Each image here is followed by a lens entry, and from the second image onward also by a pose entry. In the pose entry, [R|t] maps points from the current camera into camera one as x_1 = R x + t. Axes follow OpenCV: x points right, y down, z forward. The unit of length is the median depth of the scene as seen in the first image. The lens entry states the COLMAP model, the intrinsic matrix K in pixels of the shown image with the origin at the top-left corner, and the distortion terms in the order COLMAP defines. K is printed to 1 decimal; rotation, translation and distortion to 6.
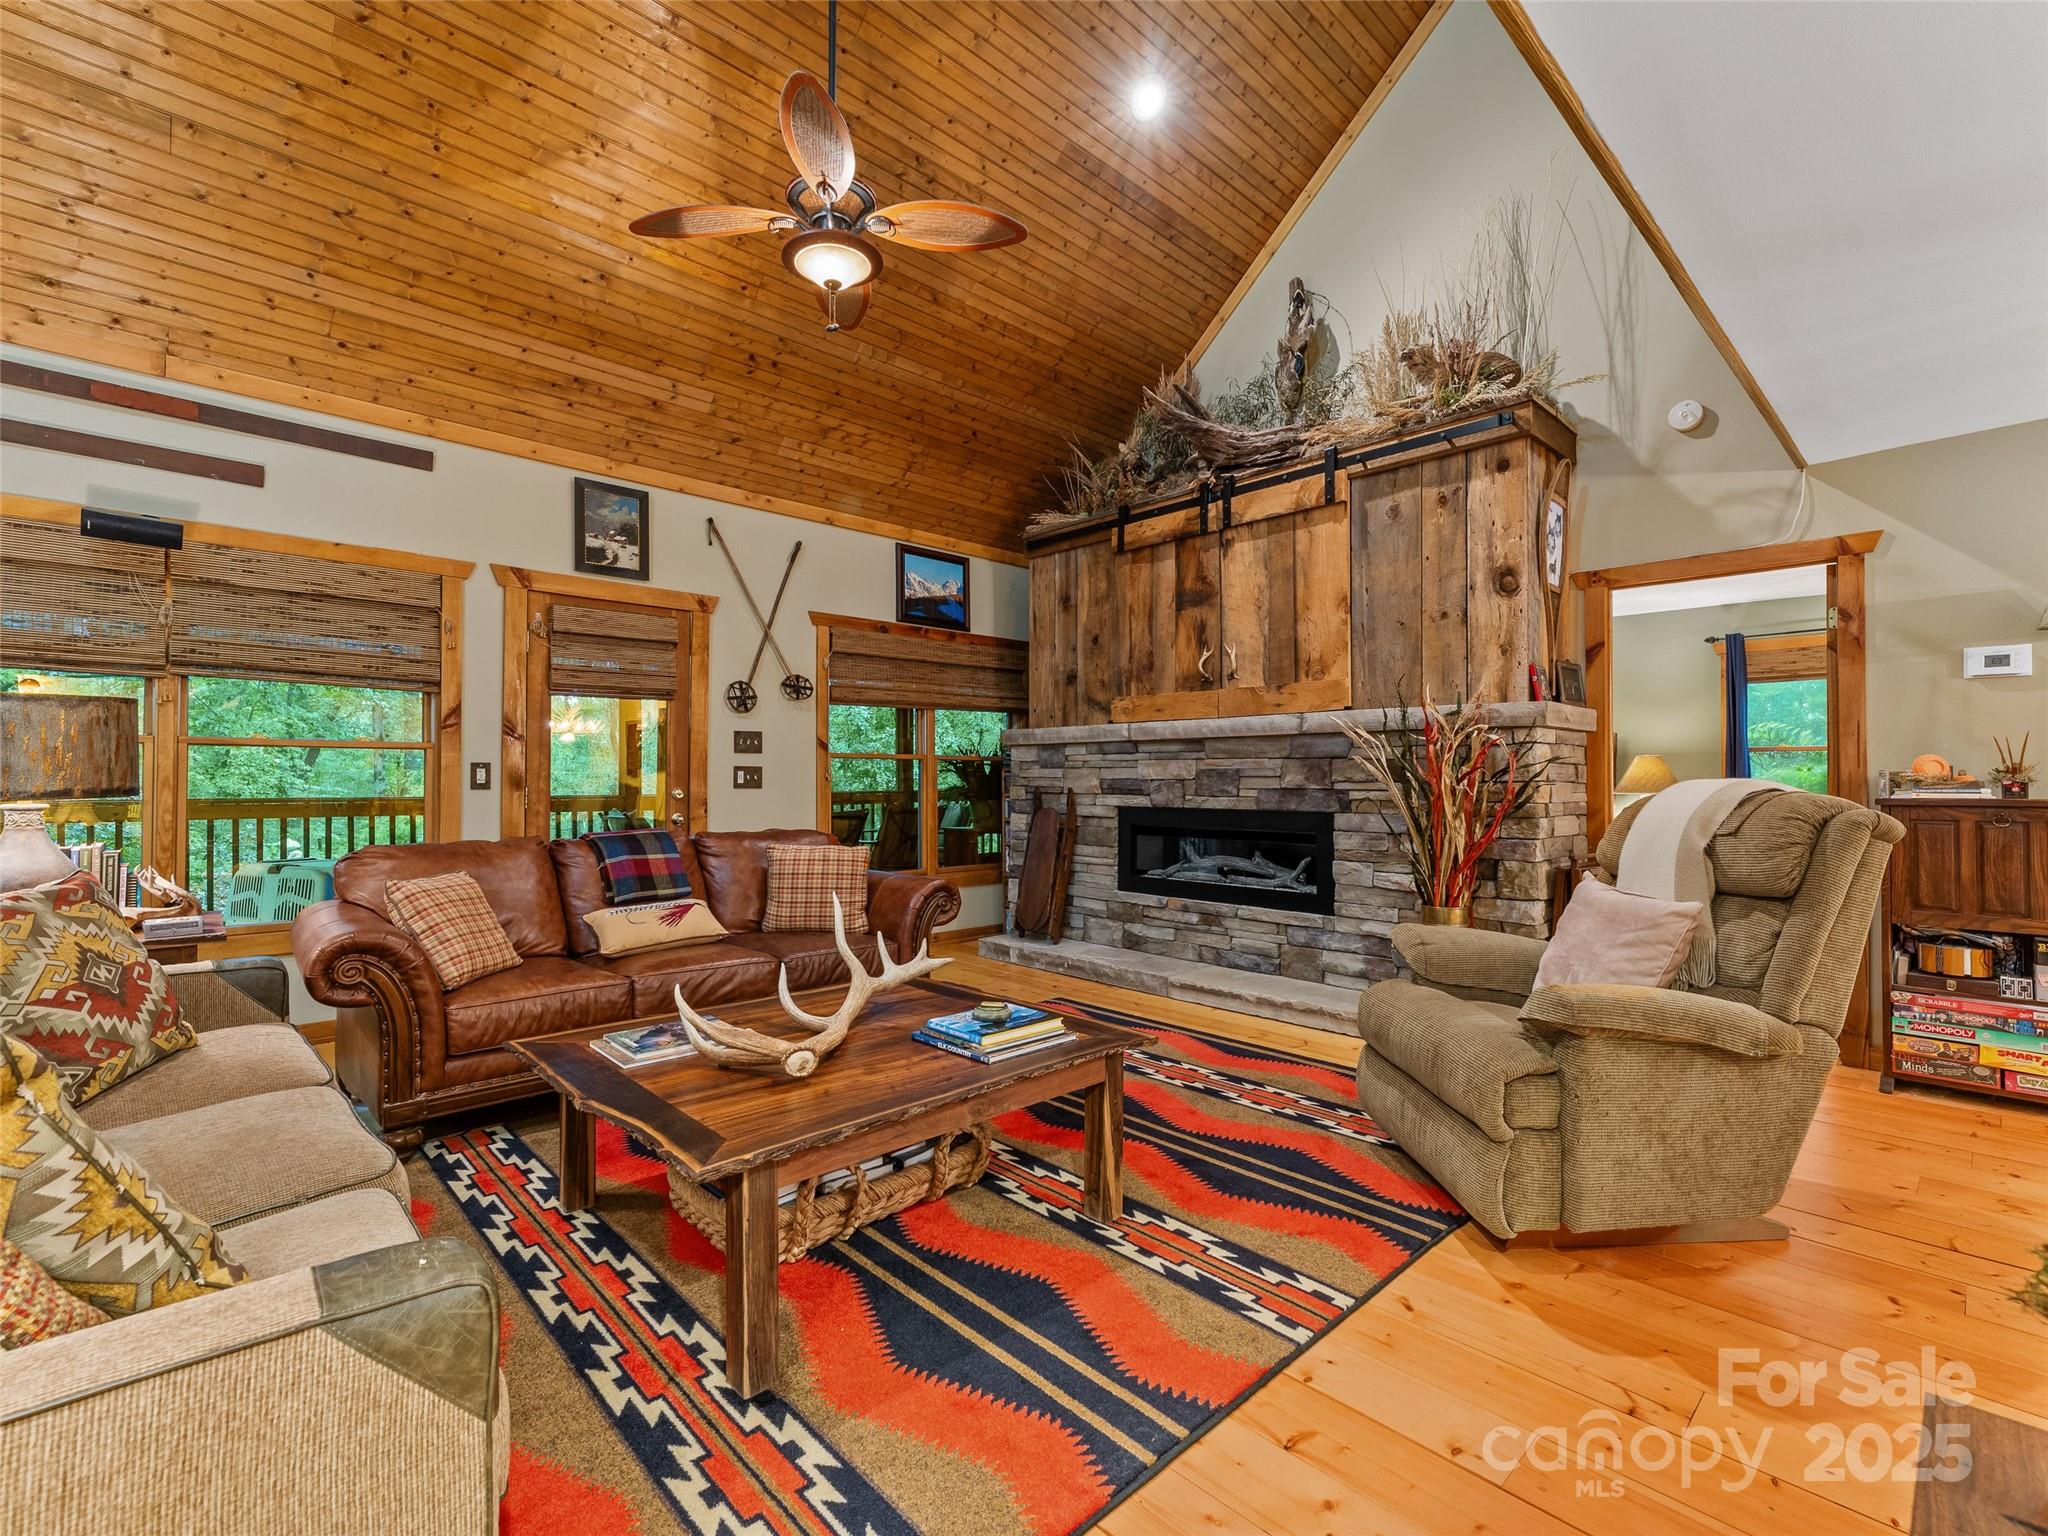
lens RADIAL K [[959.8, 0, 1024.0], [0, 959.8, 768.0], [0, 0, 1]] dist [0.002029, 0.000234]
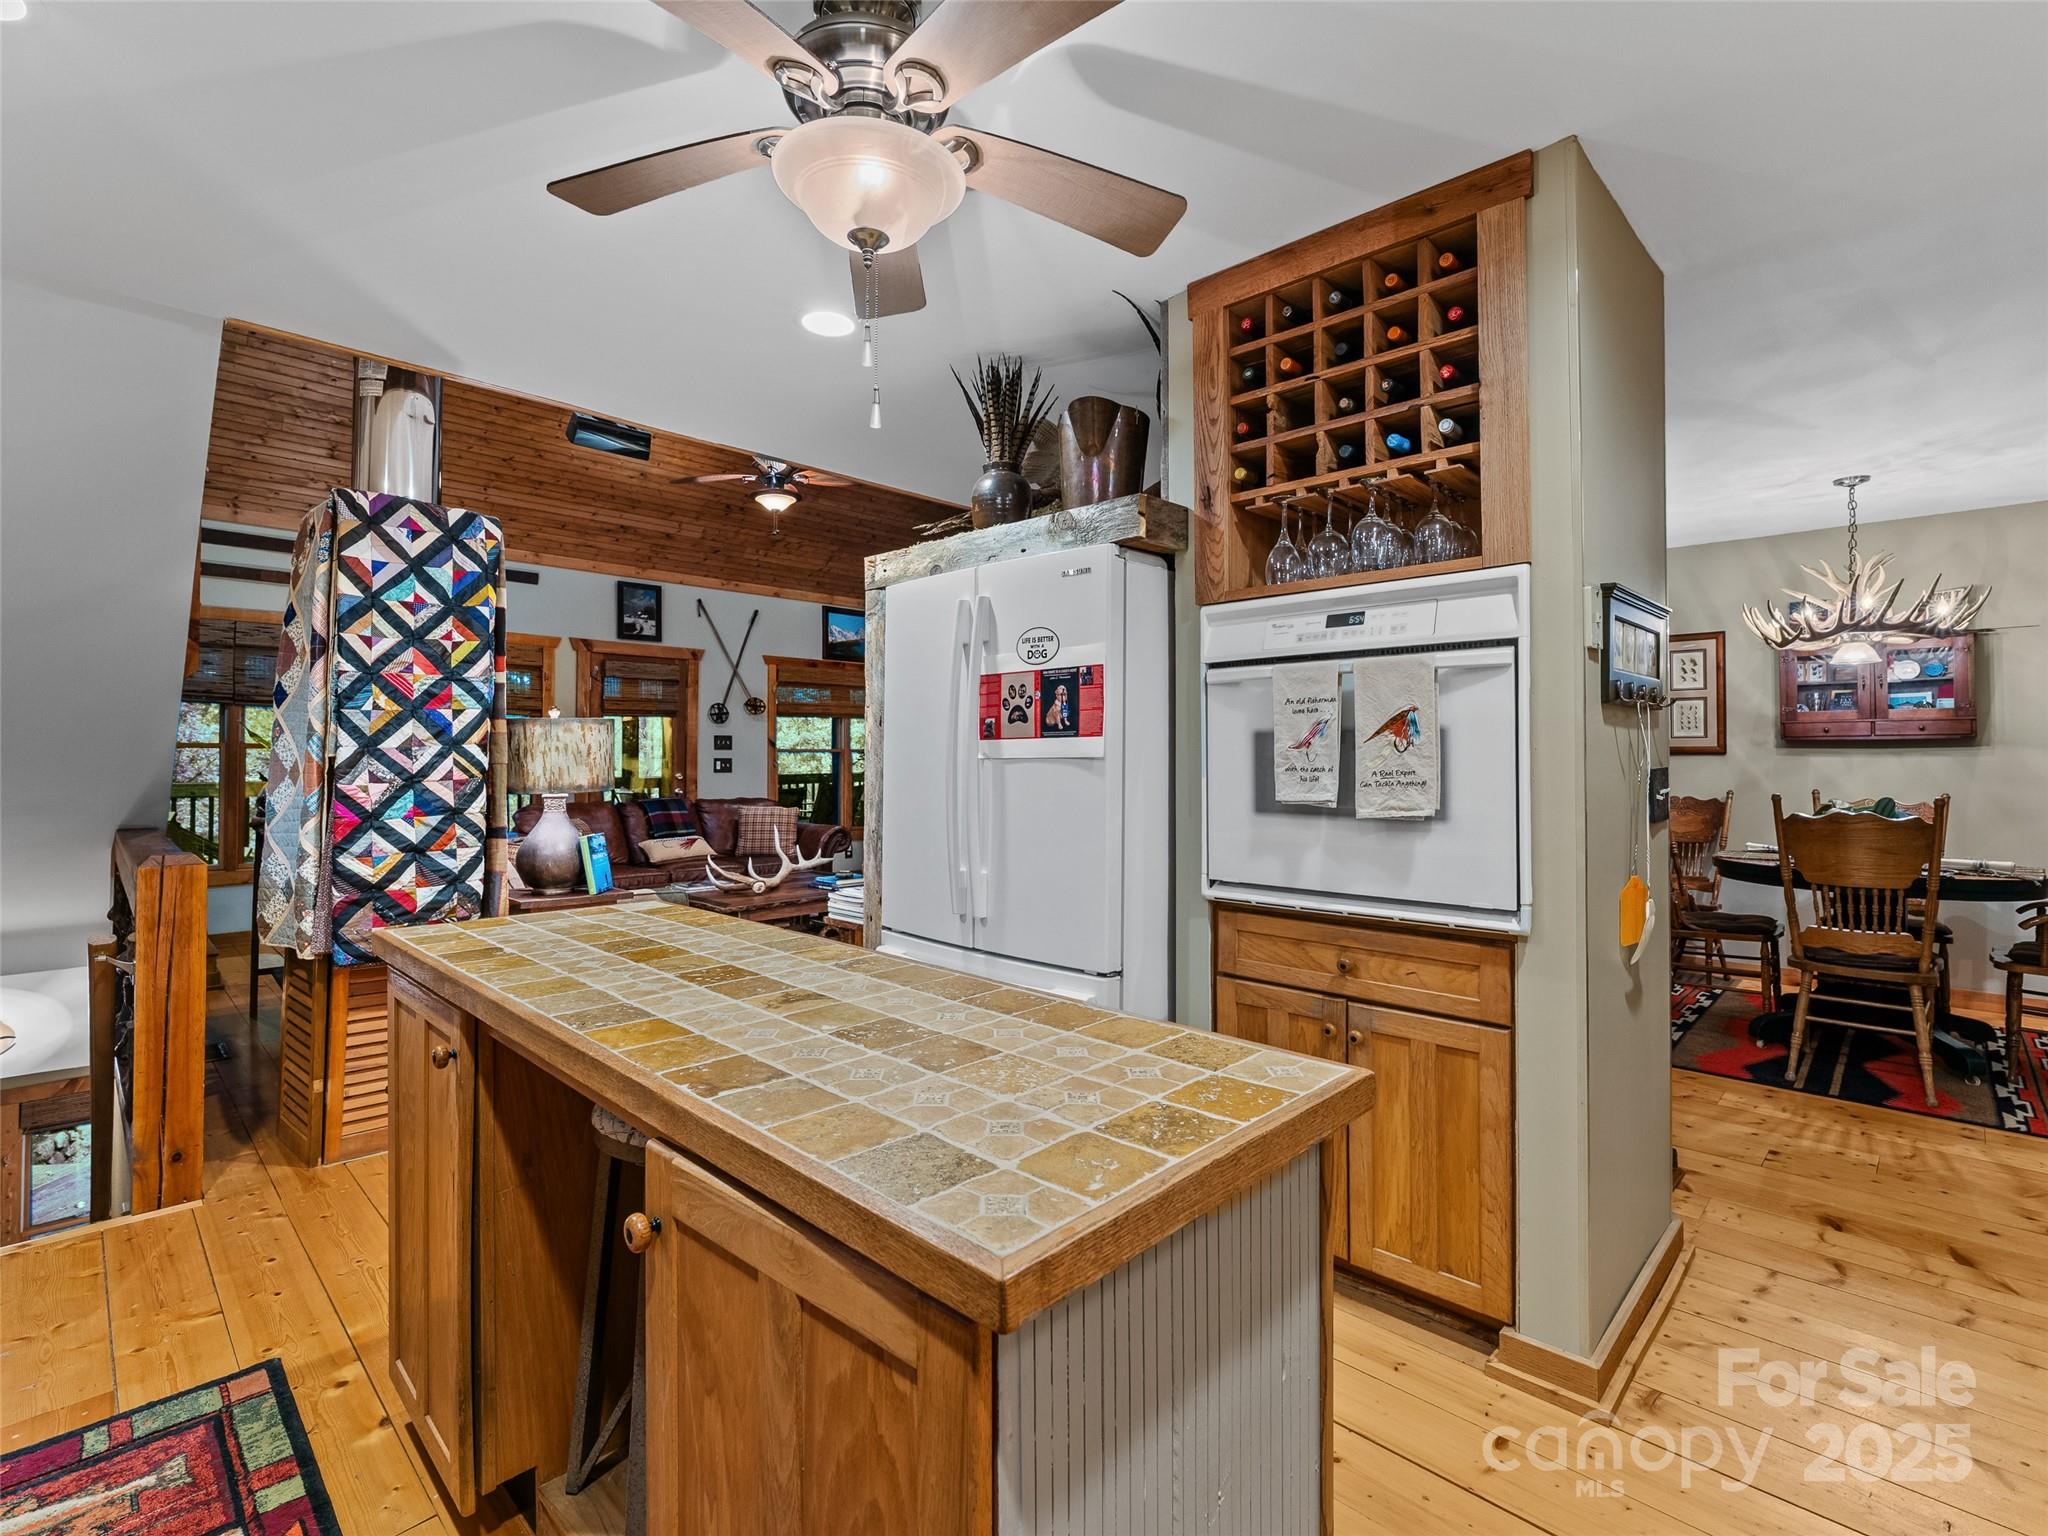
lens RADIAL K [[990.1, 0, 1014.9], [0, 990.1, 744.7], [0, 0, 1]] dist [-0.001328, -0.000002]
pose [[0.999591, 0.001134, 0.028560, 0.152573], [-0.001058, 0.999996, -0.002665, -0.022274], [-0.028563, 0.002633, 0.999589, -0.677940]]
